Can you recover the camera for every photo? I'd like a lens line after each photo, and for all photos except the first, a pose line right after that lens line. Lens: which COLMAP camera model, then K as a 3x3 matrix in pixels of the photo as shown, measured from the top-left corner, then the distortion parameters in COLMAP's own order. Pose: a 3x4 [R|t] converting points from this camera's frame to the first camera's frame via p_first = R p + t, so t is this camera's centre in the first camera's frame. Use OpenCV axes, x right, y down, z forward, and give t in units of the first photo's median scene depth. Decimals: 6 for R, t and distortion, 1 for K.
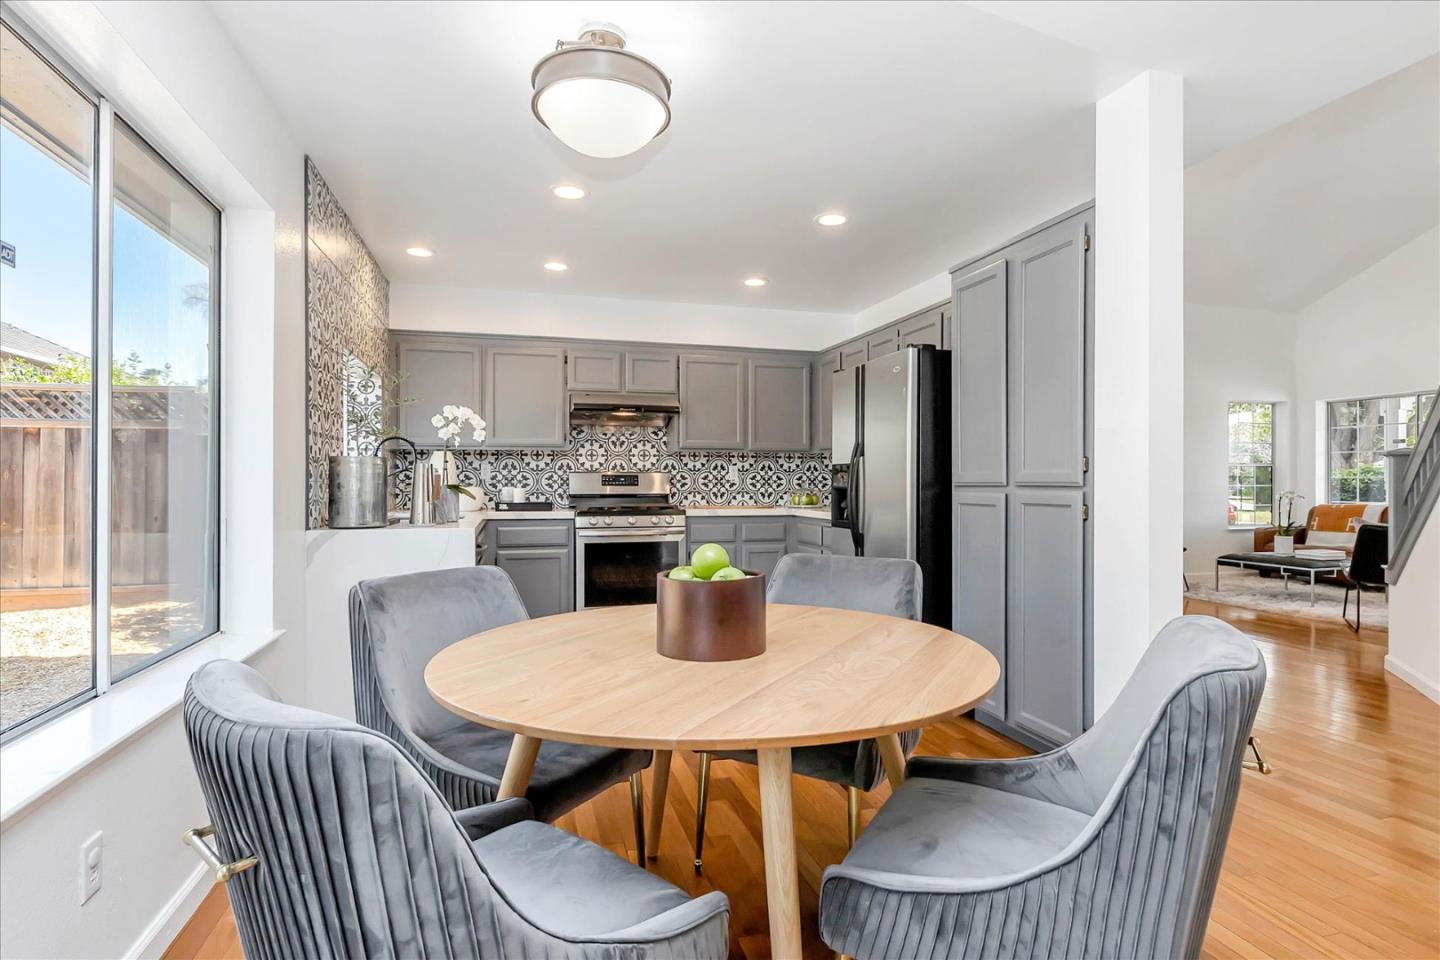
lens RADIAL K [[738.5, 0, 720.0], [0, 738.5, 480.0], [0, 0, 1]] dist [0.001296, -0.000080]
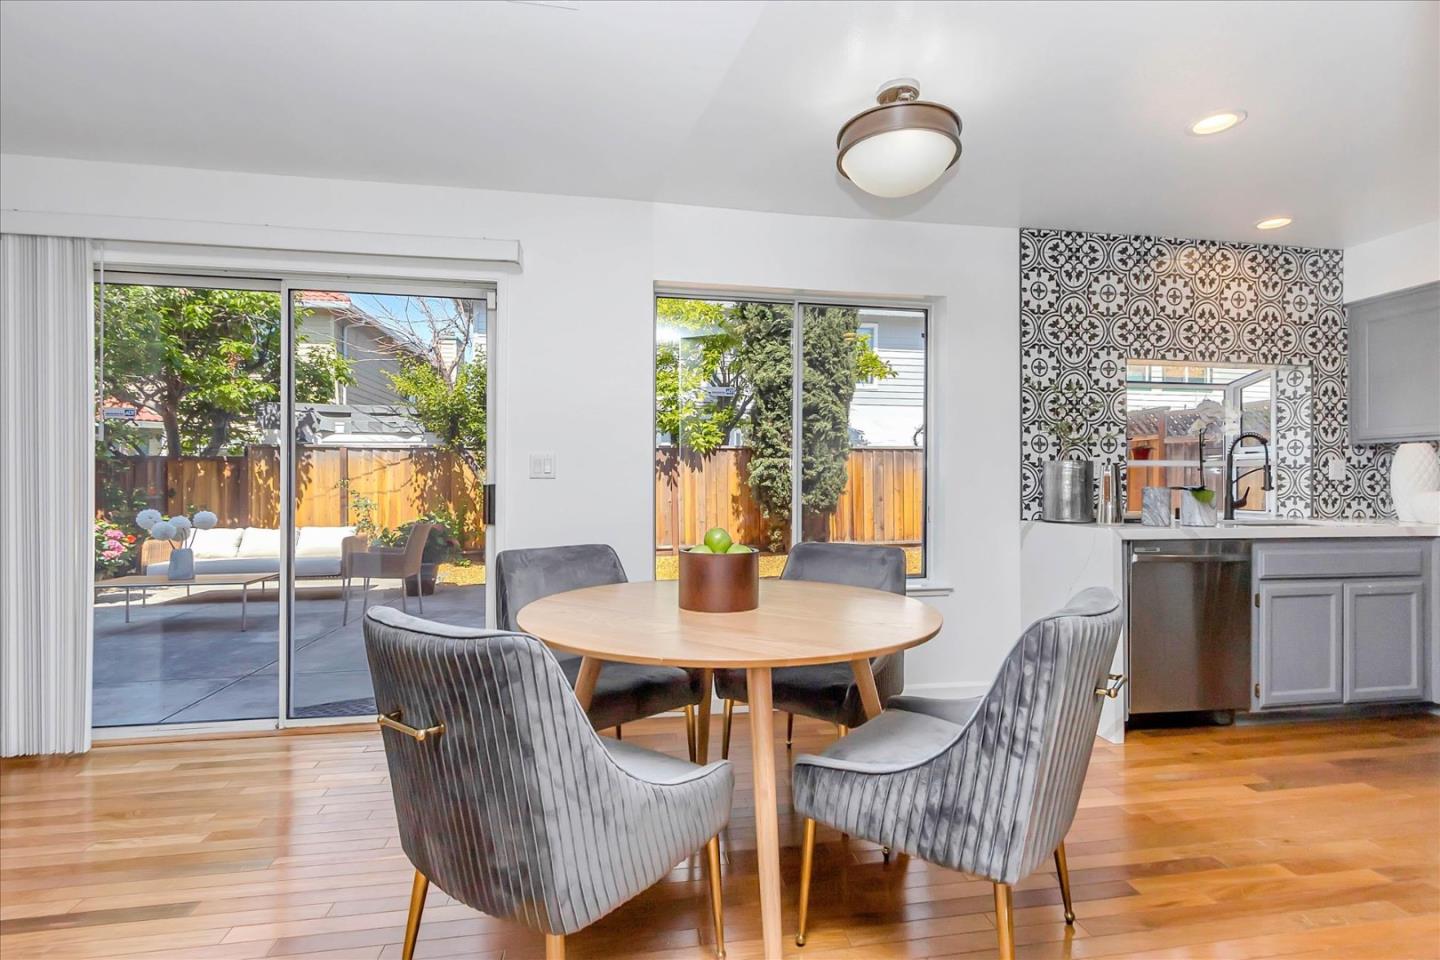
lens RADIAL K [[669.3, 0, 725.7], [0, 669.3, 478.0], [0, 0, 1]] dist [0.002451, -0.000314]
pose [[-0.106232, -0.004790, -0.994330, 0.353617], [0.000017, 0.999988, -0.004819, -0.000051], [0.994341, -0.000529, -0.106231, 0.333978]]
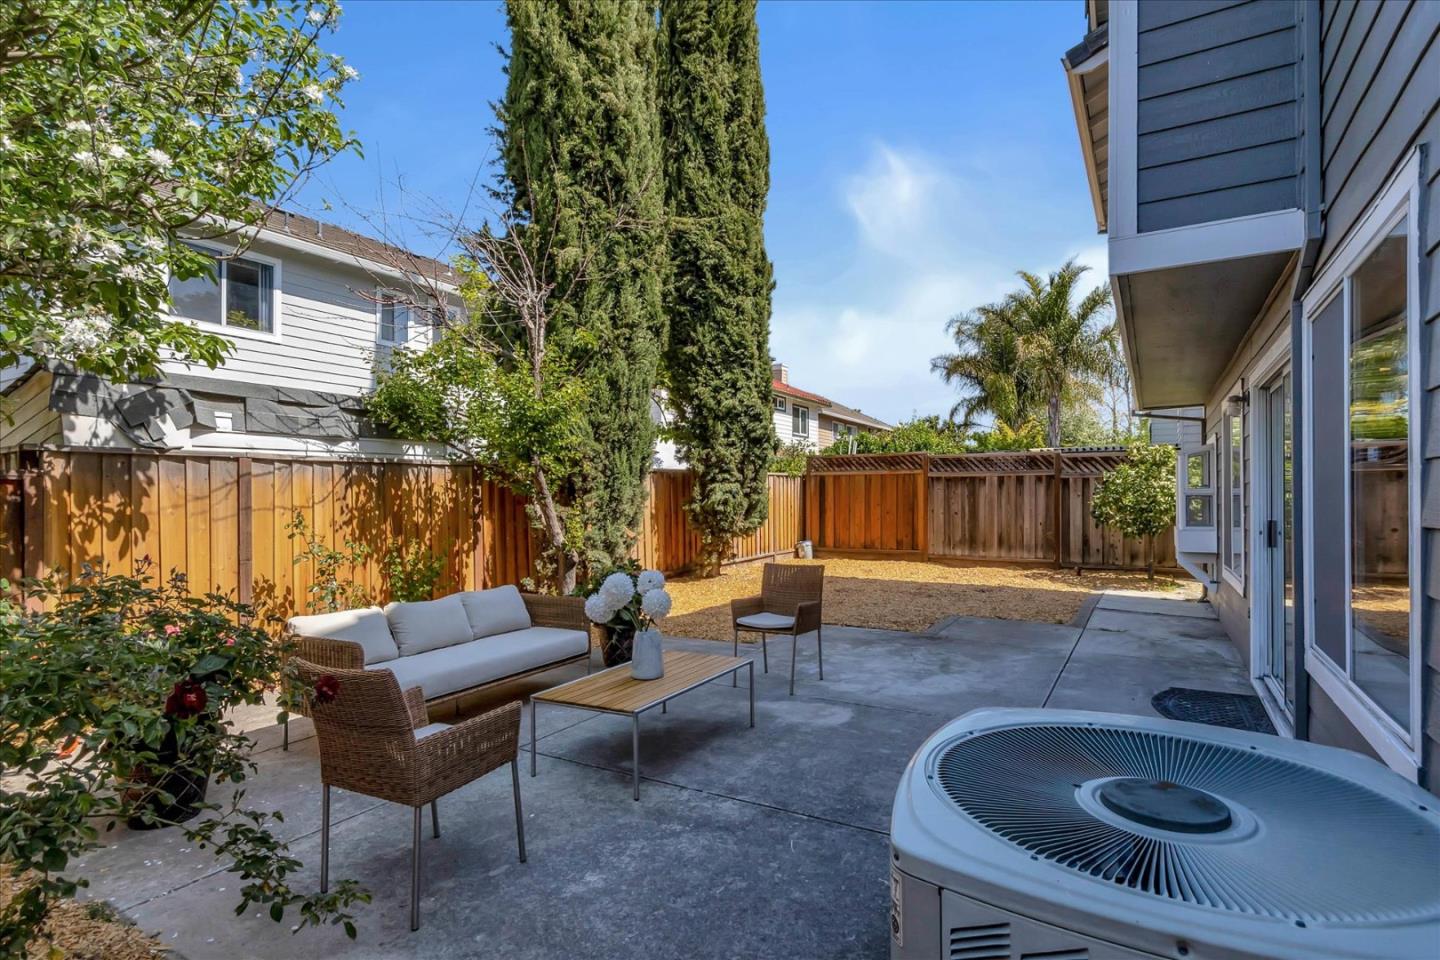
lens RADIAL K [[720.0, 0, 721.7], [0, 720.0, 488.0], [0, 0, 1]] dist [0.002984, -0.002454]
pose [[0.685039, -0.009394, -0.728446, -0.008775], [0.003878, 0.999950, -0.009248, -0.029841], [0.728496, 0.003510, 0.685041, -1.027552]]
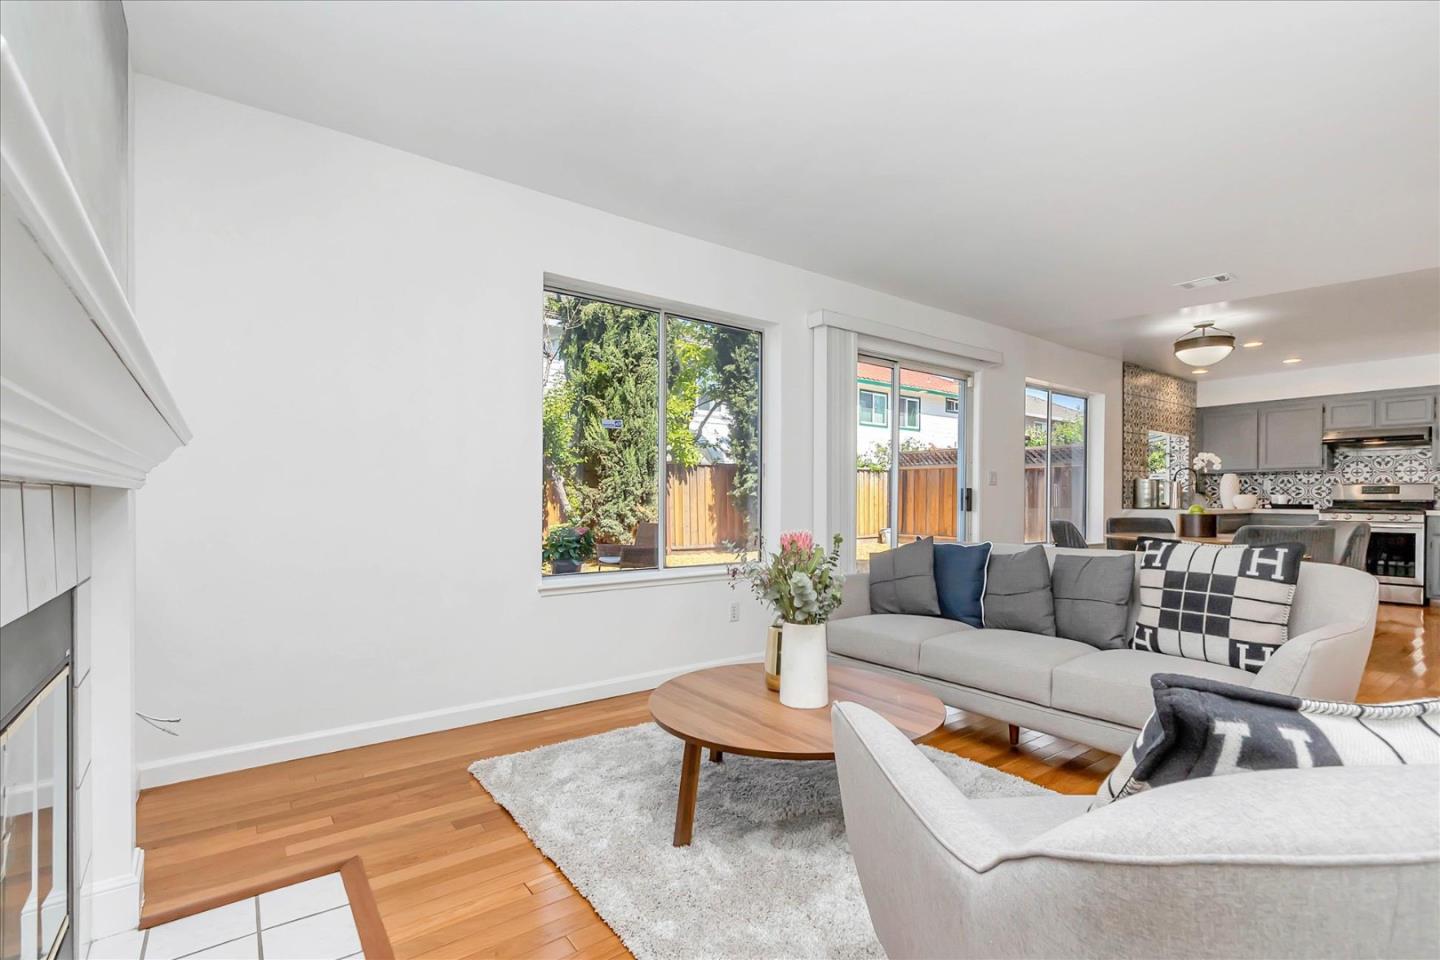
lens RADIAL K [[660.2, 0, 725.6], [0, 660.2, 497.5], [0, 0, 1]] dist [0.003428, 0.000177]
pose [[0.360807, 0.000888, -0.932640, 0.585641], [-0.002108, 0.999998, 0.000137, 0.017480], [0.932638, 0.001916, 0.360808, -0.600763]]
